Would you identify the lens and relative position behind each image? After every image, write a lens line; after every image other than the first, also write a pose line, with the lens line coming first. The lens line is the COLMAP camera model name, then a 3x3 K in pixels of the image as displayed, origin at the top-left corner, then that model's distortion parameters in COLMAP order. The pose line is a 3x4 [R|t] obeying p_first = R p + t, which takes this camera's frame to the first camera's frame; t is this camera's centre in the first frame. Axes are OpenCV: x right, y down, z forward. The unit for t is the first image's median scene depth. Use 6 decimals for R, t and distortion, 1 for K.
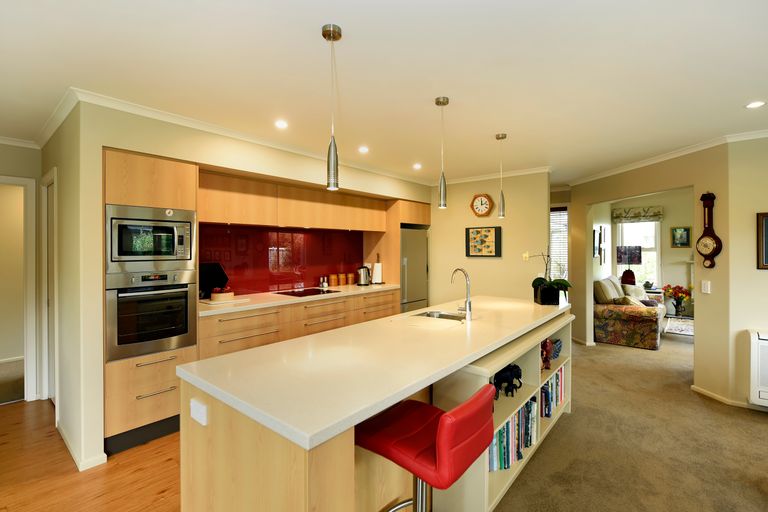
lens RADIAL K [[354.6, 0, 384.0], [0, 354.6, 256.0], [0, 0, 1]] dist [0.000770, 0.000045]
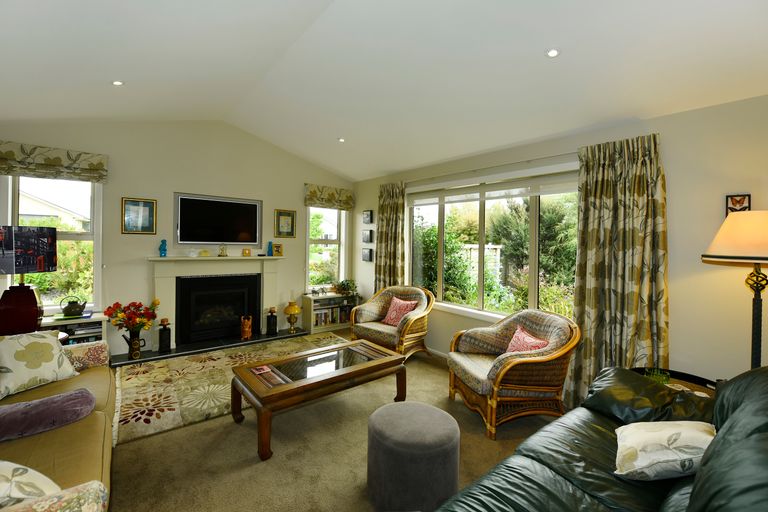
lens RADIAL K [[328.6, 0, 383.2], [0, 328.6, 239.2], [0, 0, 1]] dist [-0.000518, -0.000230]
pose [[0.188427, 0.013976, 0.981988, 0.385740], [-0.006176, 0.999896, -0.013046, -0.010675], [-0.982068, -0.003607, 0.188493, 0.506022]]
